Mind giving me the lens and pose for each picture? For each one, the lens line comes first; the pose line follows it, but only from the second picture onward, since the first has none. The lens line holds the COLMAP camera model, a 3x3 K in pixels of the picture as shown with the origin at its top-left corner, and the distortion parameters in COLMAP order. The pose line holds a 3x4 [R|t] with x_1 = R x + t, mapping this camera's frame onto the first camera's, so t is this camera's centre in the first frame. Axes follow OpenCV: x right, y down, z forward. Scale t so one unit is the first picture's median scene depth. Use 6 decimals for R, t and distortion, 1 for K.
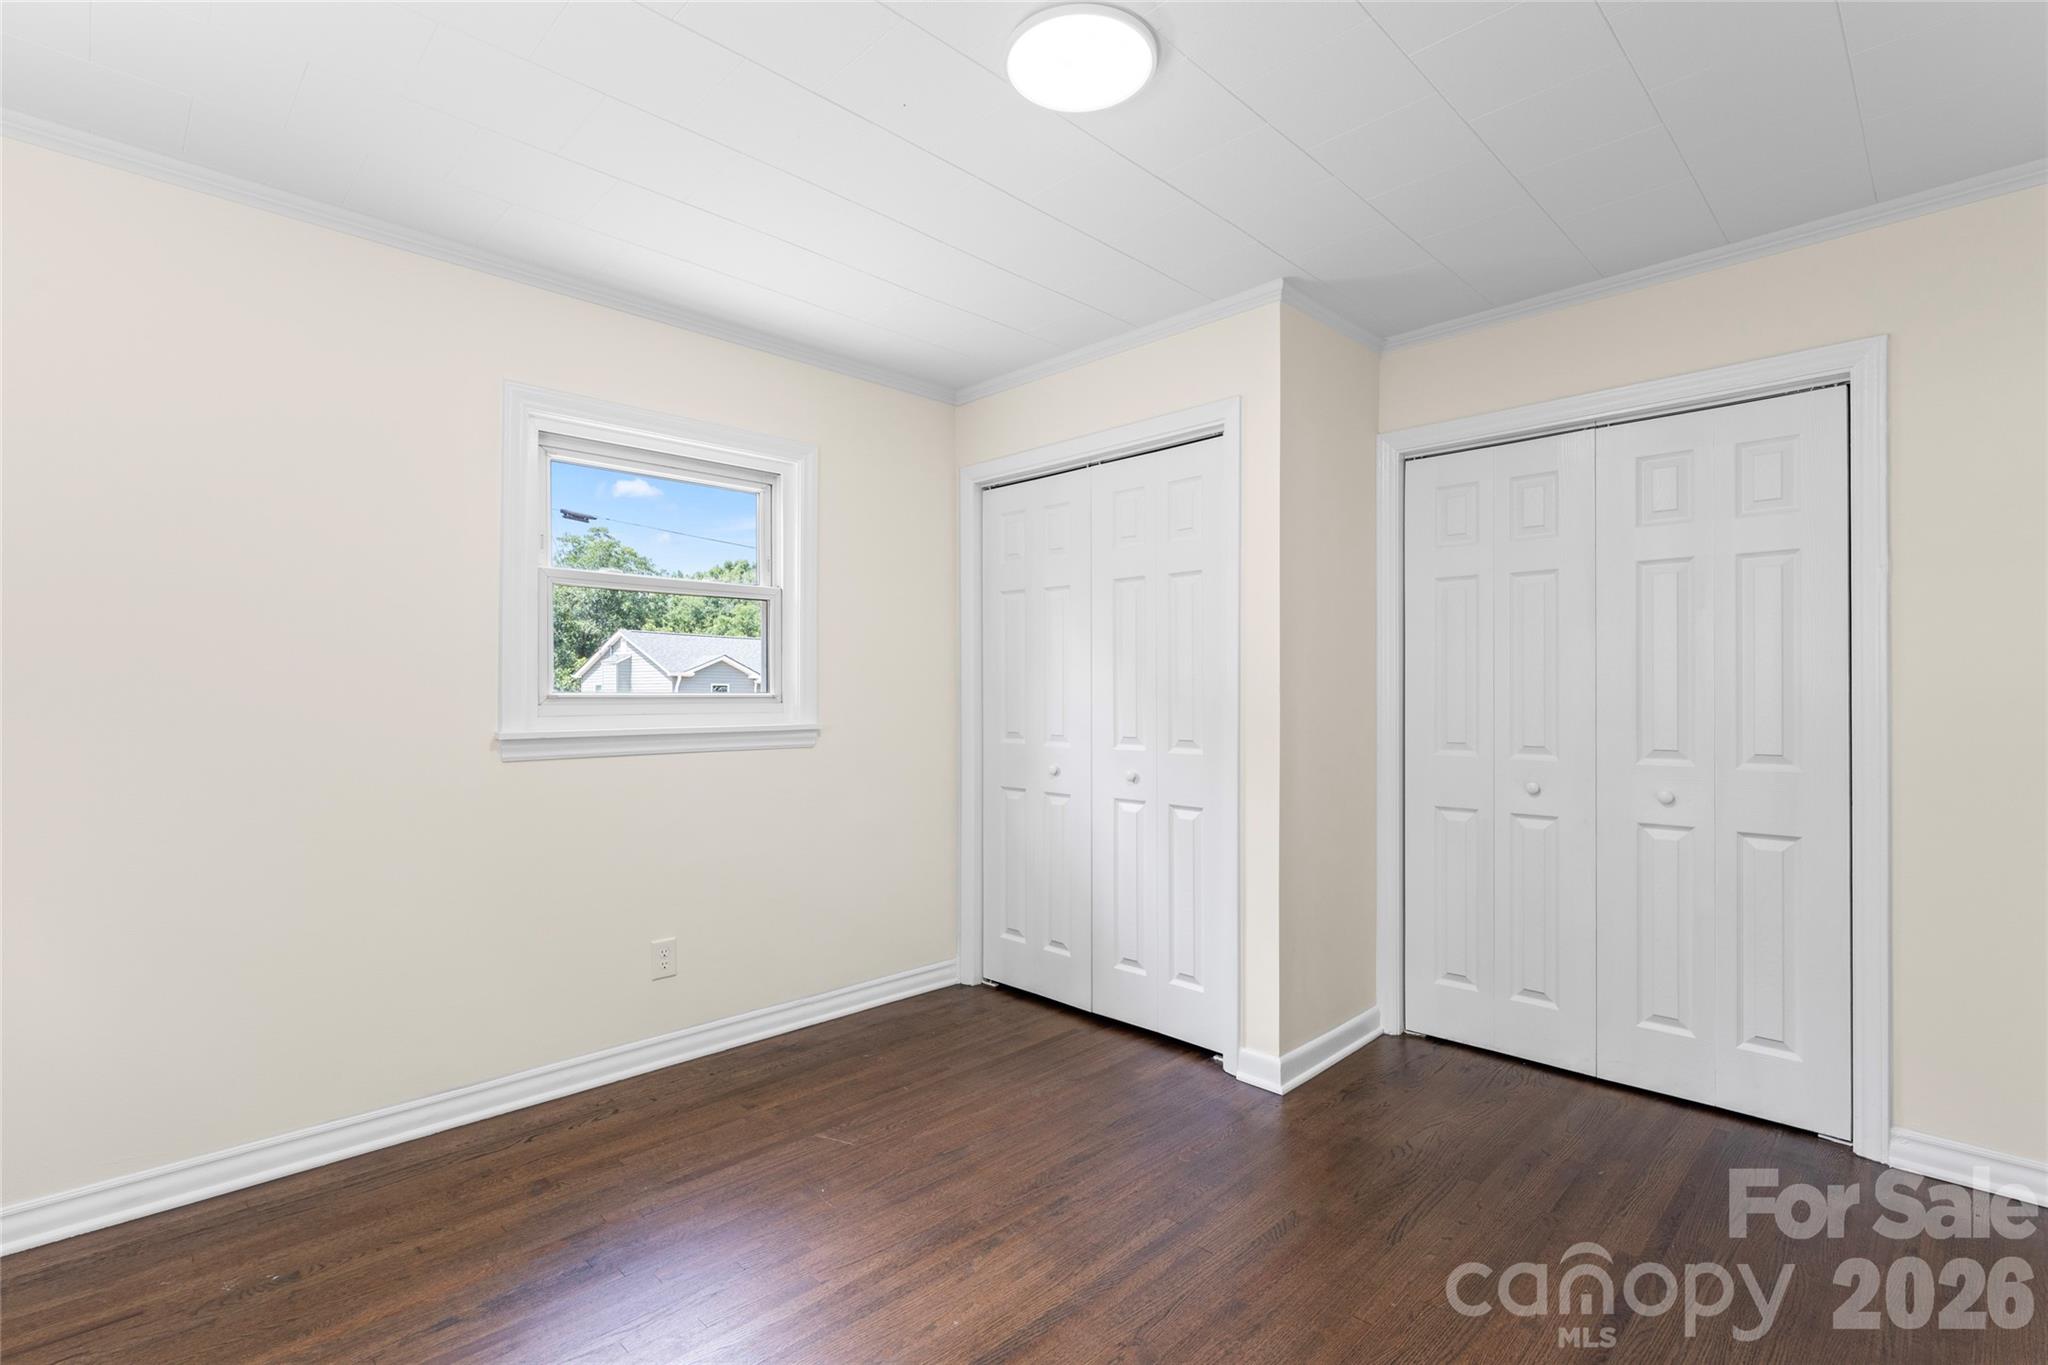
lens RADIAL K [[949.5, 0, 1035.9], [0, 949.5, 688.3], [0, 0, 1]] dist [0.002240, 0.000873]
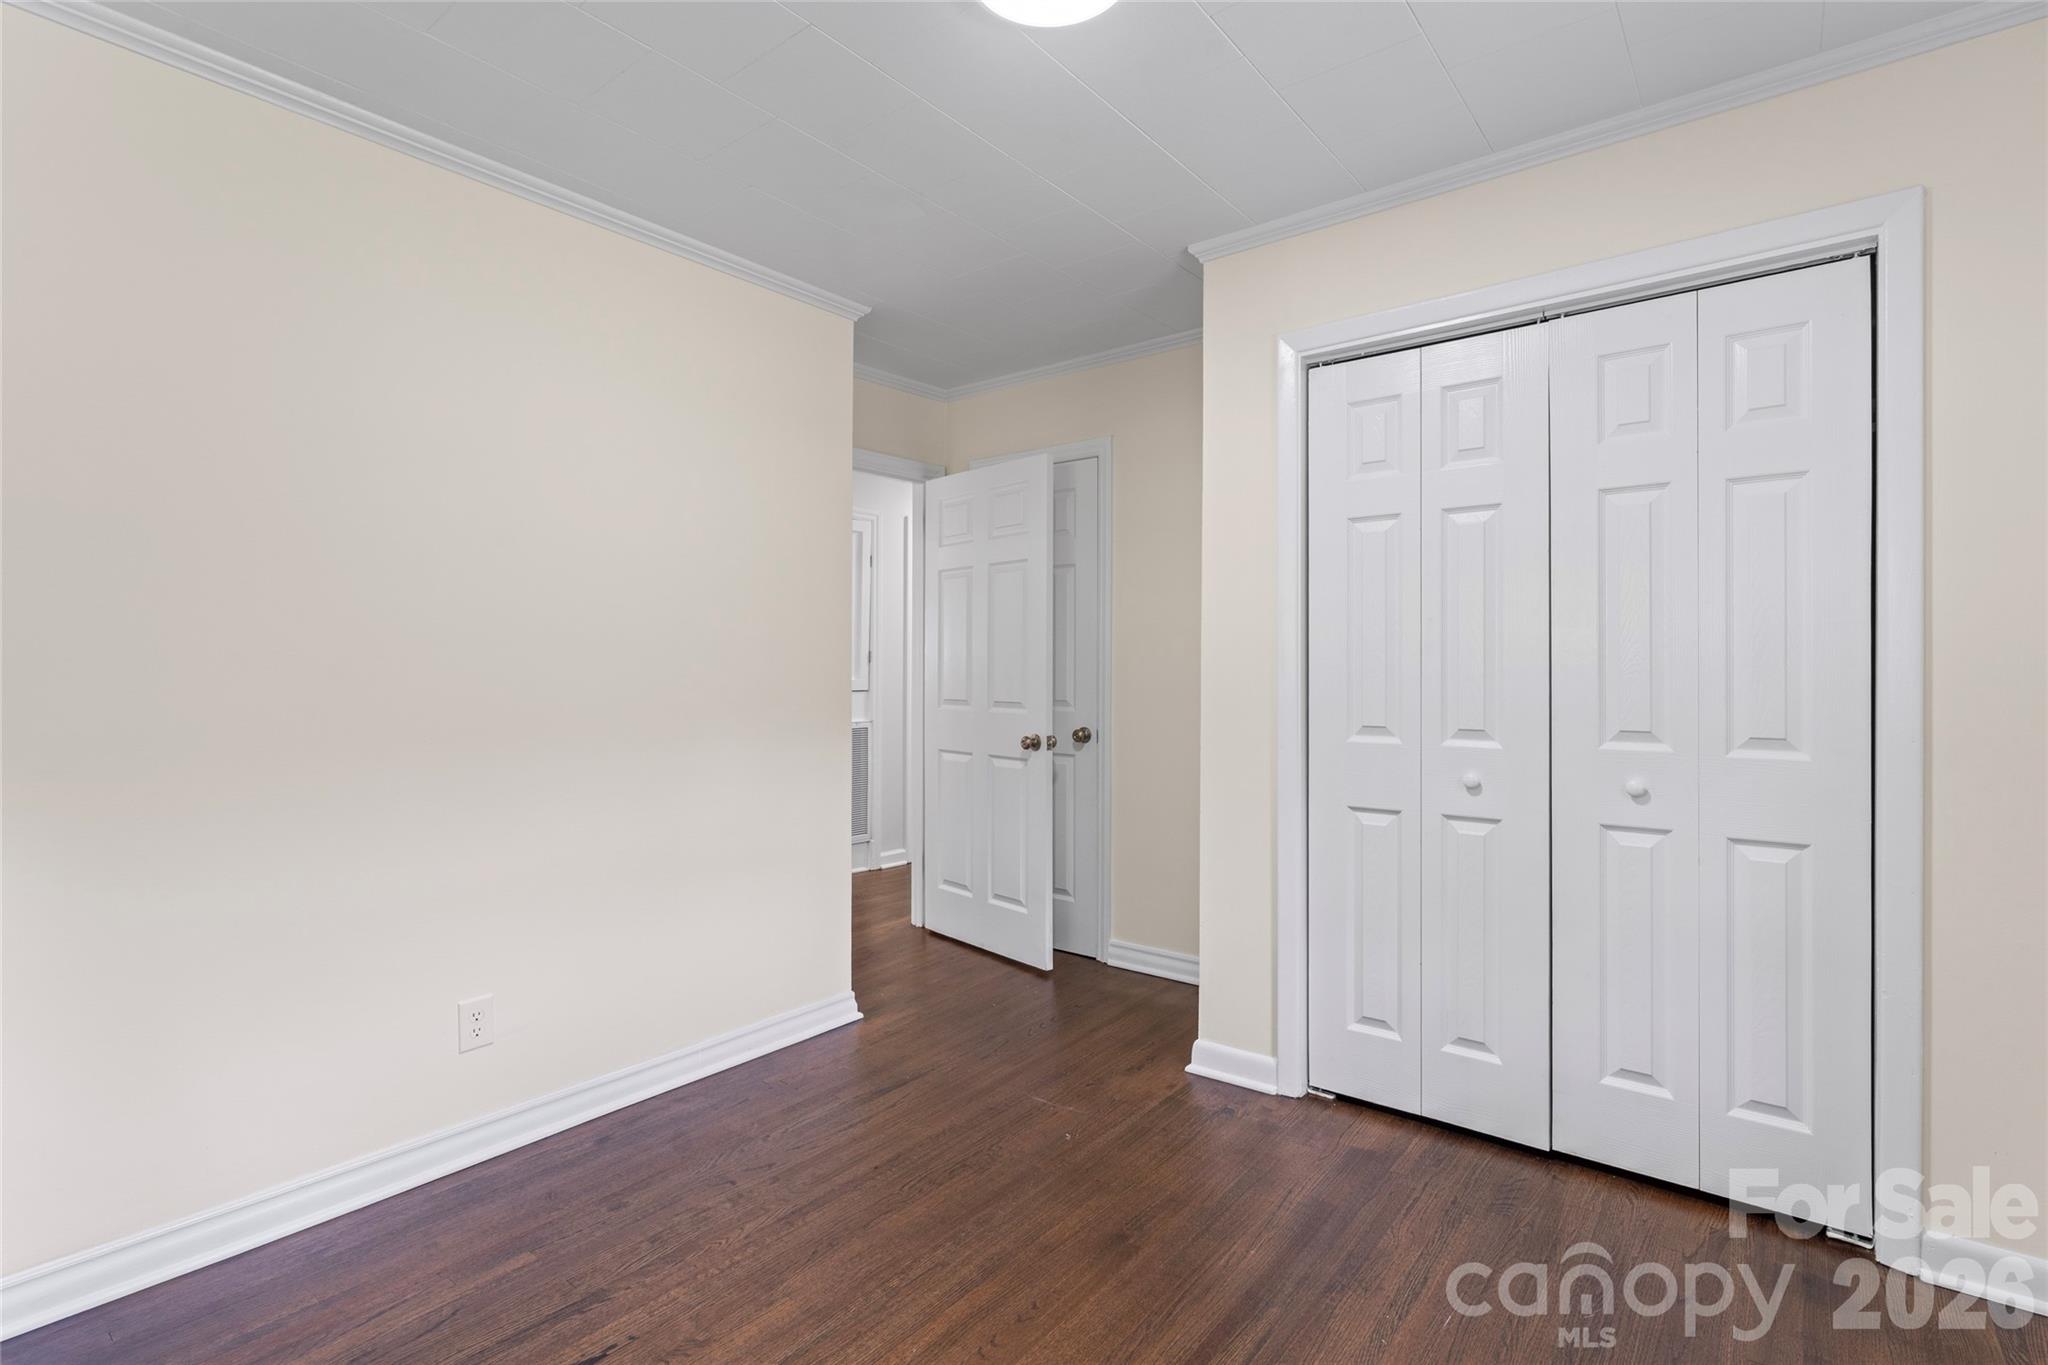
lens RADIAL K [[949.5, 0, 1010.2], [0, 949.5, 683.7], [0, 0, 1]] dist [0.002240, 0.000873]
pose [[0.994838, -0.001892, 0.101454, 0.064682], [0.002662, 0.999969, -0.007455, 0.027905], [-0.101437, 0.007686, 0.994812, 0.253390]]
